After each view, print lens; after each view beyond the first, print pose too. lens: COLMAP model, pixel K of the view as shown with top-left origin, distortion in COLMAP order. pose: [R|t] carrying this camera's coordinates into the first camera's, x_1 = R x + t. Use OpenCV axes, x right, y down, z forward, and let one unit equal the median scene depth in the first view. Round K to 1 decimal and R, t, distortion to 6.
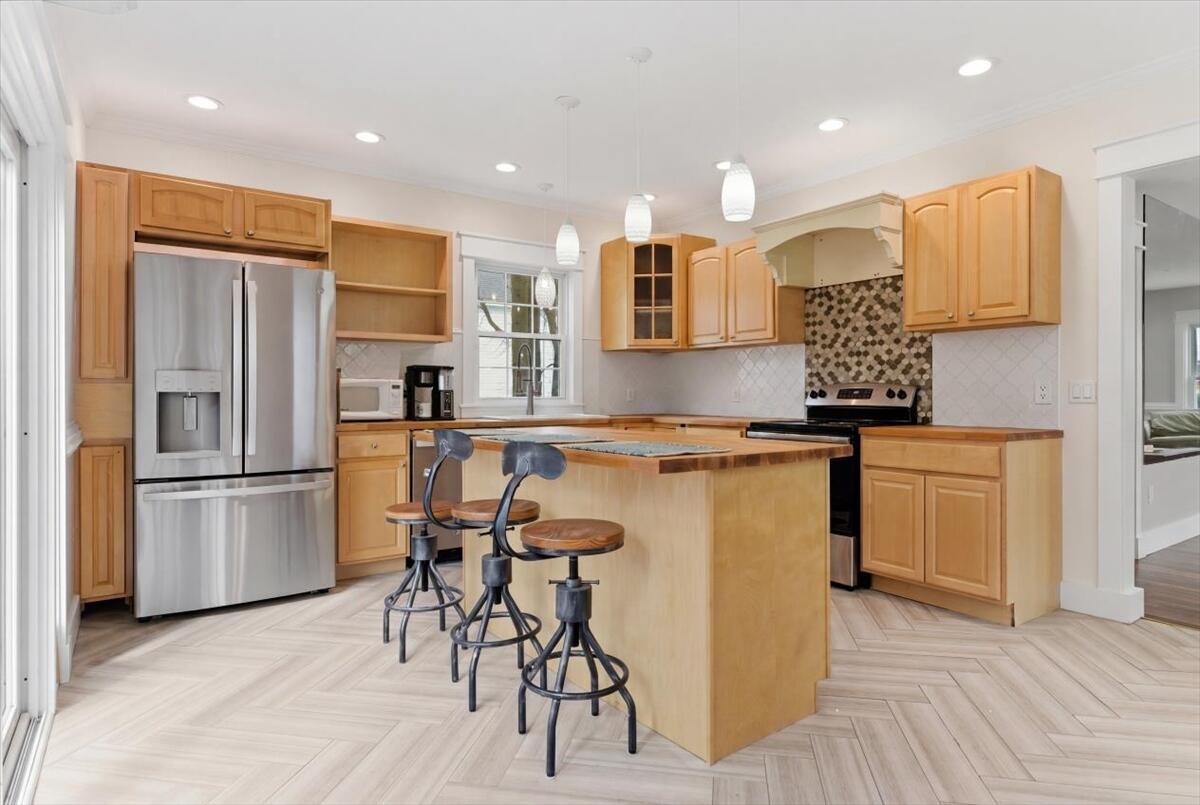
lens RADIAL K [[666.7, 0, 601.1], [0, 666.7, 397.8], [0, 0, 1]] dist [0.002664, -0.000004]
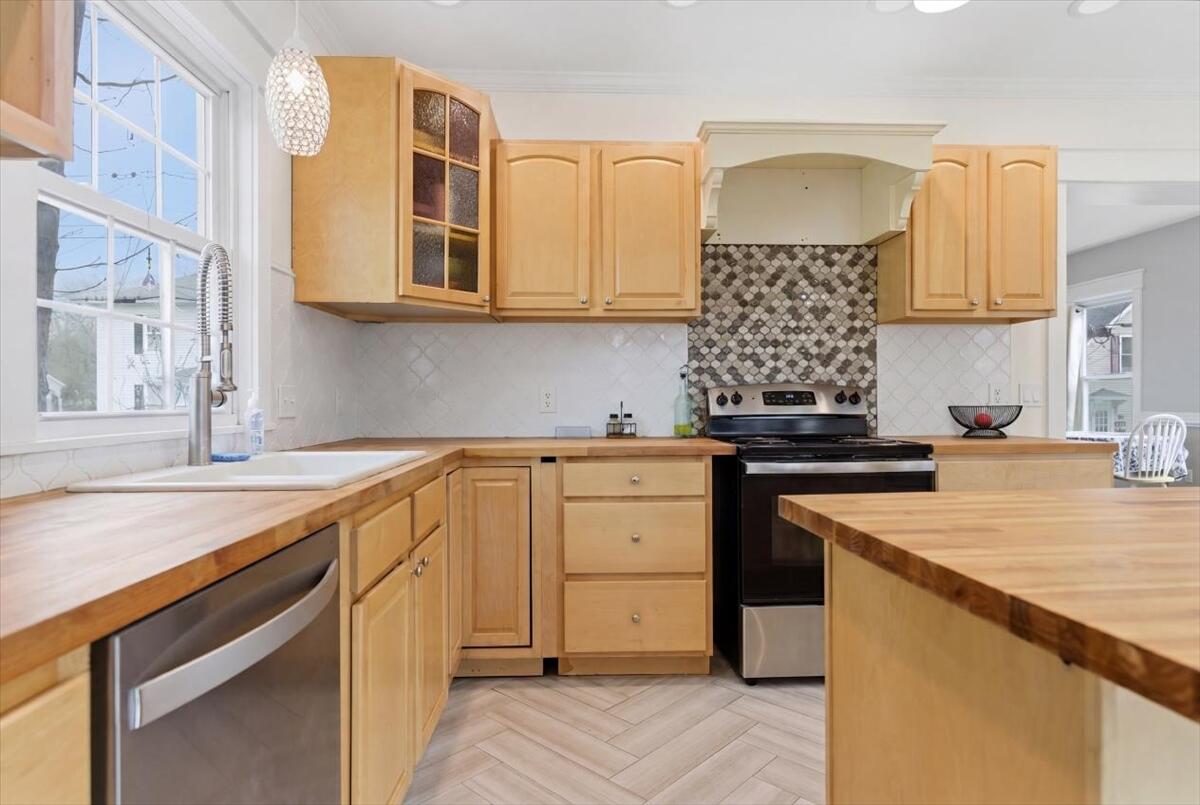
lens RADIAL K [[666.7, 0, 603.0], [0, 666.7, 400.4], [0, 0, 1]] dist [0.002664, -0.000004]
pose [[0.532893, -0.005427, 0.846165, -0.338954], [0.008955, 0.999960, 0.000774, -0.005688], [-0.846135, 0.007165, 0.532921, 0.773977]]
